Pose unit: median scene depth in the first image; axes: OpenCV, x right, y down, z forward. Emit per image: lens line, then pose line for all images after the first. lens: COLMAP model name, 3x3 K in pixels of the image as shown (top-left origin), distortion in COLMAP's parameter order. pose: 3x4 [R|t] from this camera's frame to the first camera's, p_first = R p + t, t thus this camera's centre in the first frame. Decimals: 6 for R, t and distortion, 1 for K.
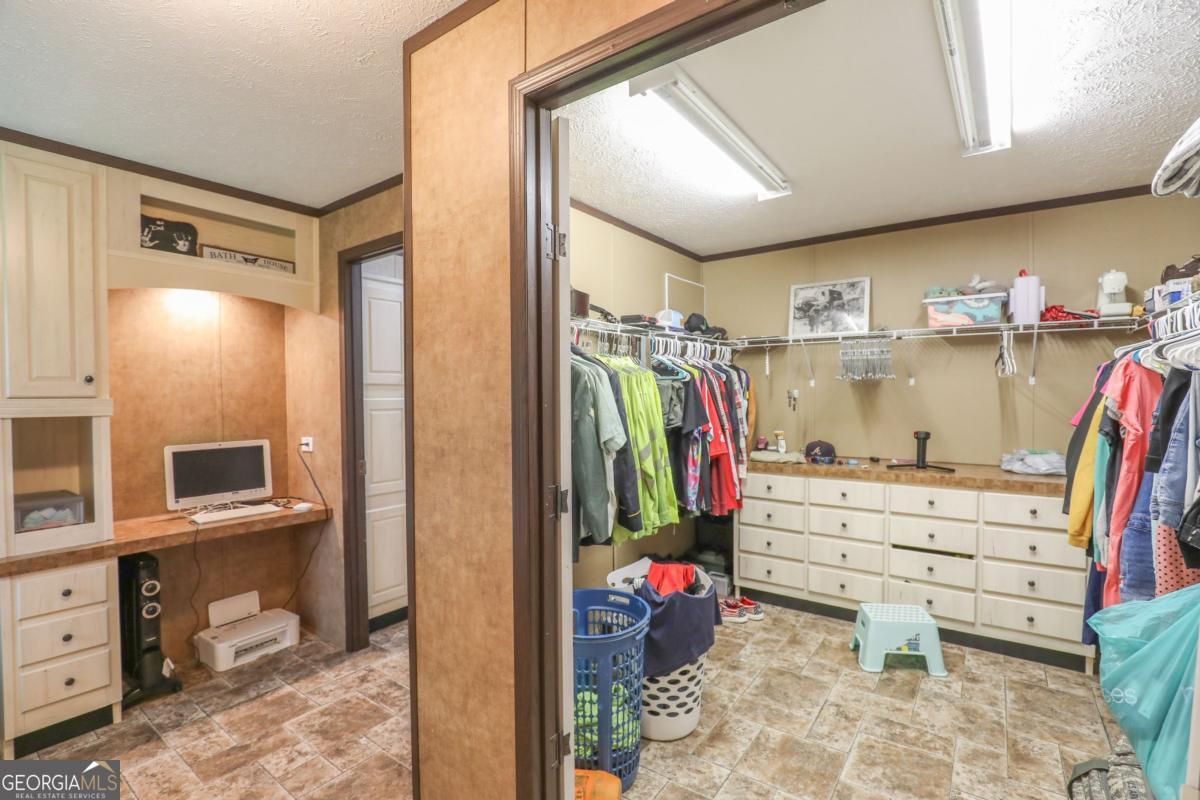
lens RADIAL K [[559.6, 0, 600.7], [0, 559.6, 405.3], [0, 0, 1]] dist [-0.004962, -0.000247]
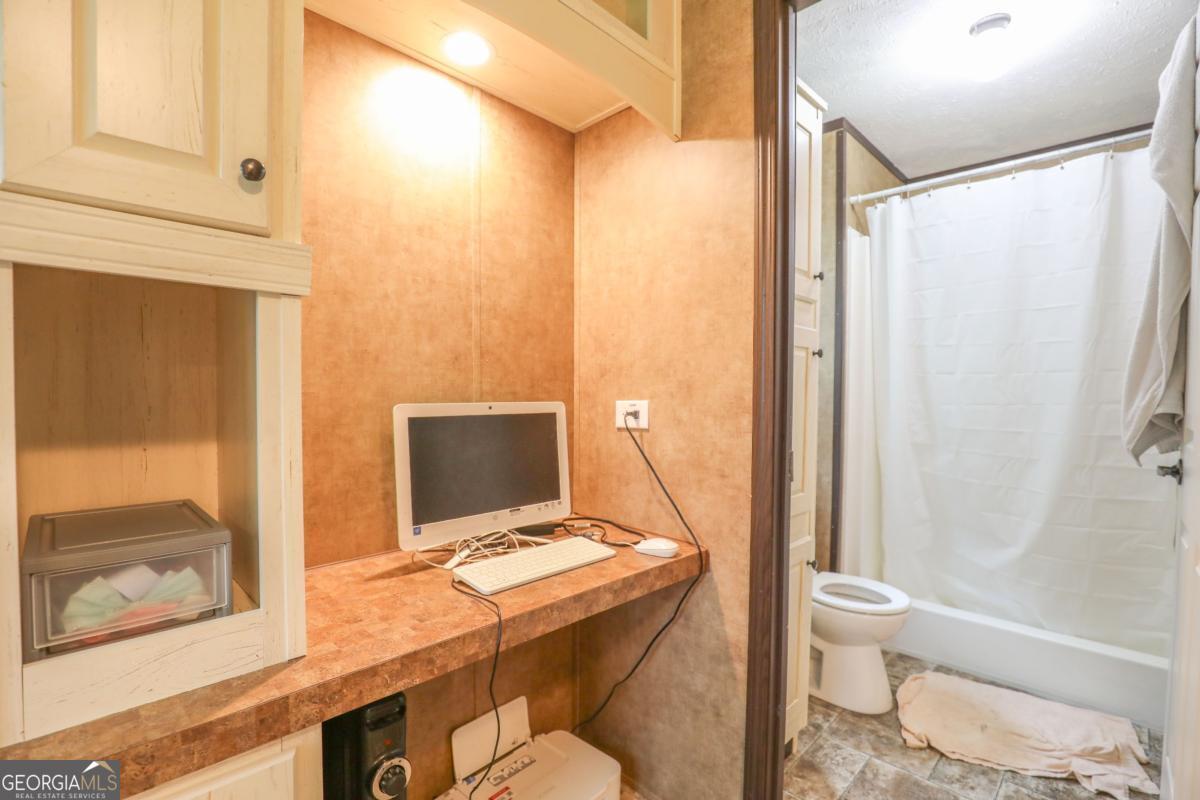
lens RADIAL K [[553.5, 0, 599.9], [0, 553.5, 405.9], [0, 0, 1]] dist [-0.019326, -0.000137]
pose [[0.989327, 0.014783, -0.144959, -0.517342], [-0.015665, 0.999865, -0.004943, 0.069557], [0.144866, 0.007161, 0.989425, 0.551787]]
